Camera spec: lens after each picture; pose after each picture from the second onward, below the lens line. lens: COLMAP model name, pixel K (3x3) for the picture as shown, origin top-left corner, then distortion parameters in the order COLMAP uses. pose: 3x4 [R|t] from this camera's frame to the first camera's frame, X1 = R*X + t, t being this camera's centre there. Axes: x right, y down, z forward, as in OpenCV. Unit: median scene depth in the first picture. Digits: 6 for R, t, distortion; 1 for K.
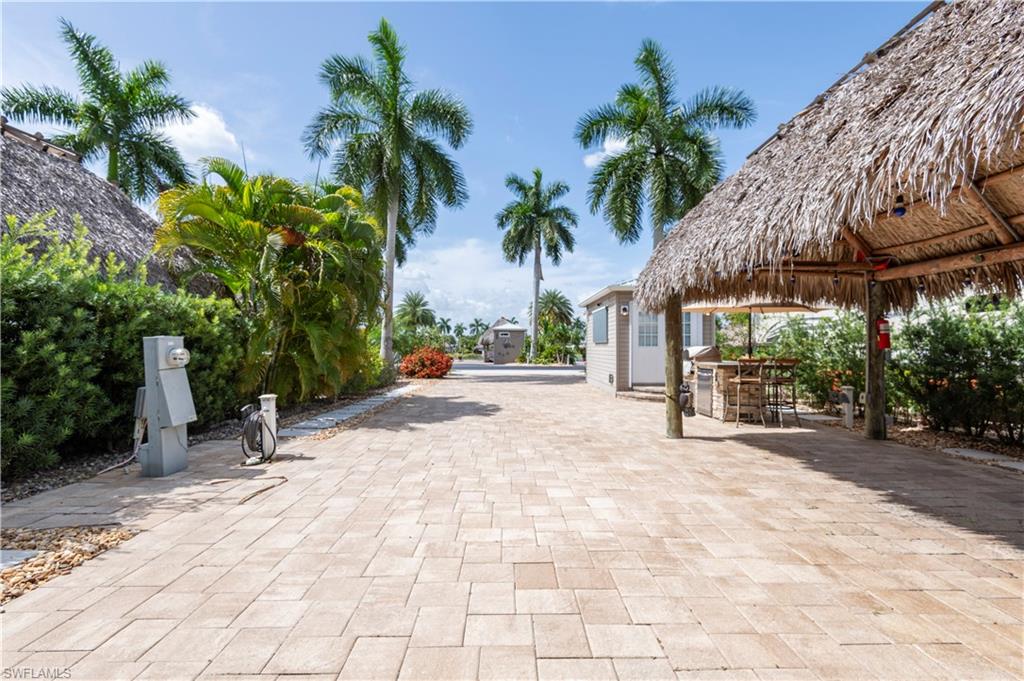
lens RADIAL K [[468.2, 0, 516.9], [0, 468.2, 341.8], [0, 0, 1]] dist [0.021720, -0.000711]
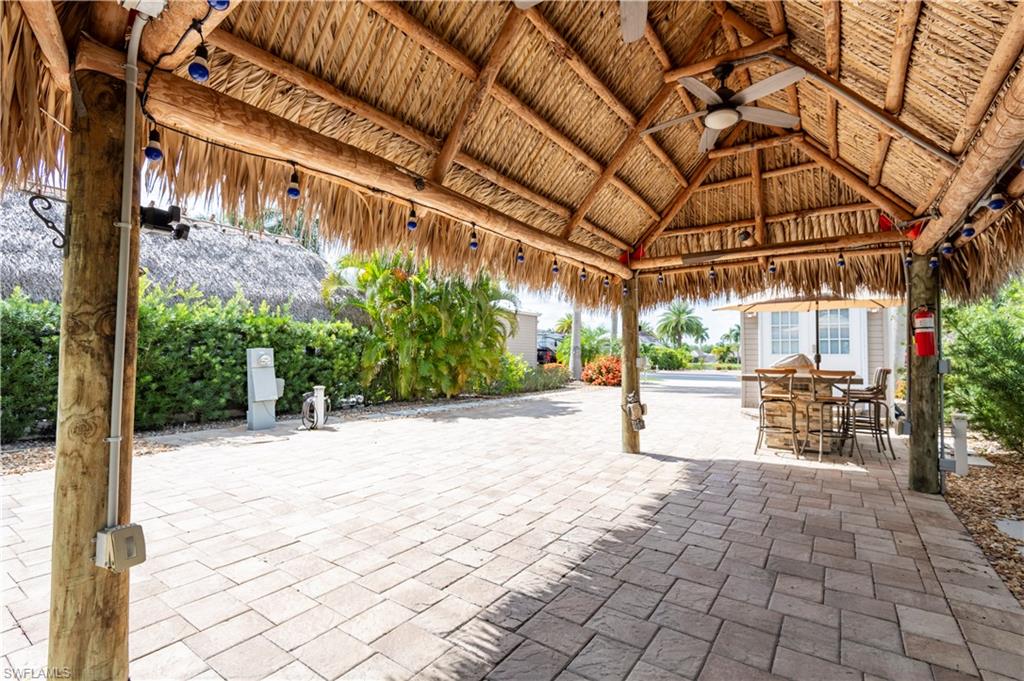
lens RADIAL K [[461.8, 0, 514.9], [0, 461.8, 341.1], [0, 0, 1]] dist [0.034244, -0.015415]
pose [[0.811943, -0.019492, -0.583411, 0.581091], [0.006997, 0.999696, -0.023662, 0.004933], [0.583694, 0.015131, 0.811833, 0.106009]]
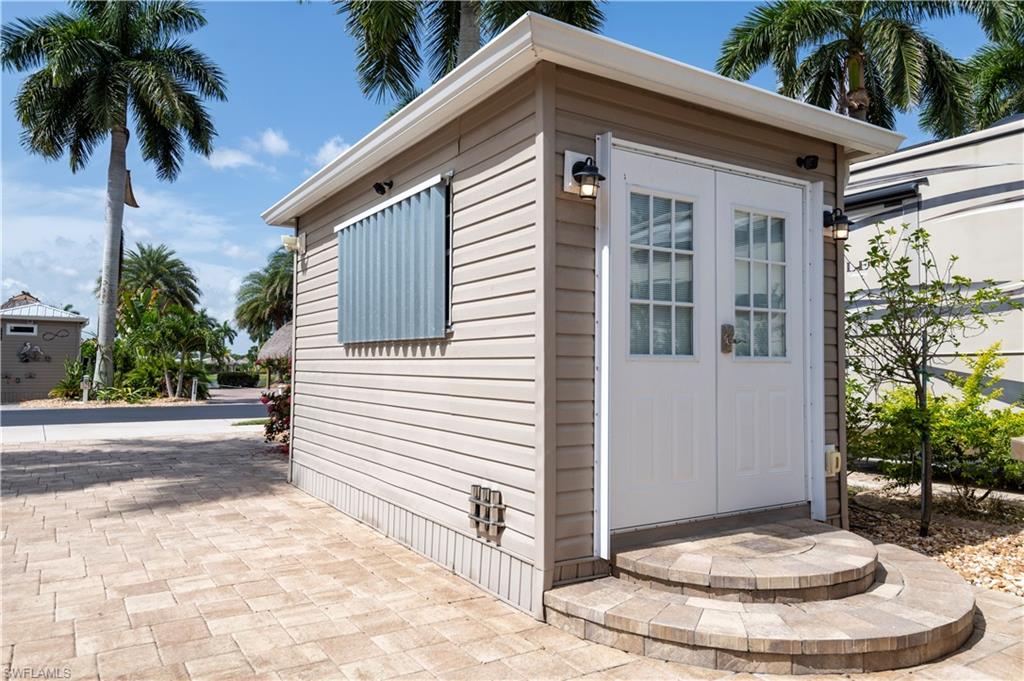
lens RADIAL K [[693.0, 0, 513.0], [0, 693.0, 347.2], [0, 0, 1]] dist [0.020466, 0.000043]
pose [[0.849933, 0.019259, 0.526539, 0.077396], [-0.012959, 0.999794, -0.015650, 0.018016], [-0.526731, 0.006478, 0.850007, 1.192282]]
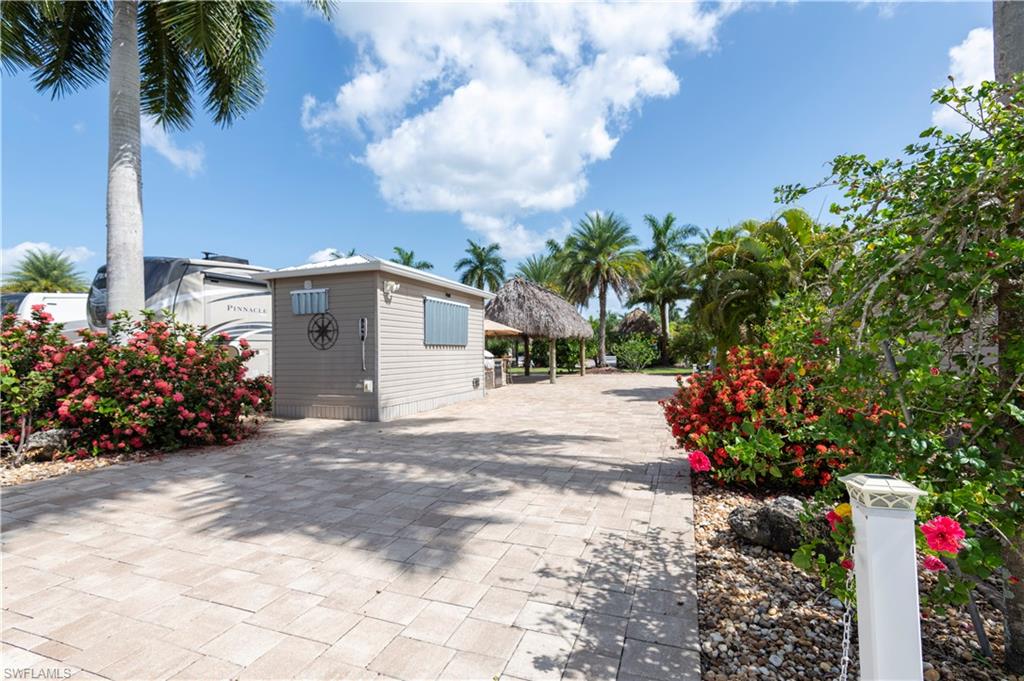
lens RADIAL K [[461.8, 0, 514.9], [0, 461.8, 341.1], [0, 0, 1]] dist [0.034244, -0.015415]
pose [[-0.932247, 0.019330, 0.361307, -0.373489], [0.006250, 0.999283, -0.037334, 0.046062], [-0.361769, -0.032546, -0.931699, 3.055311]]
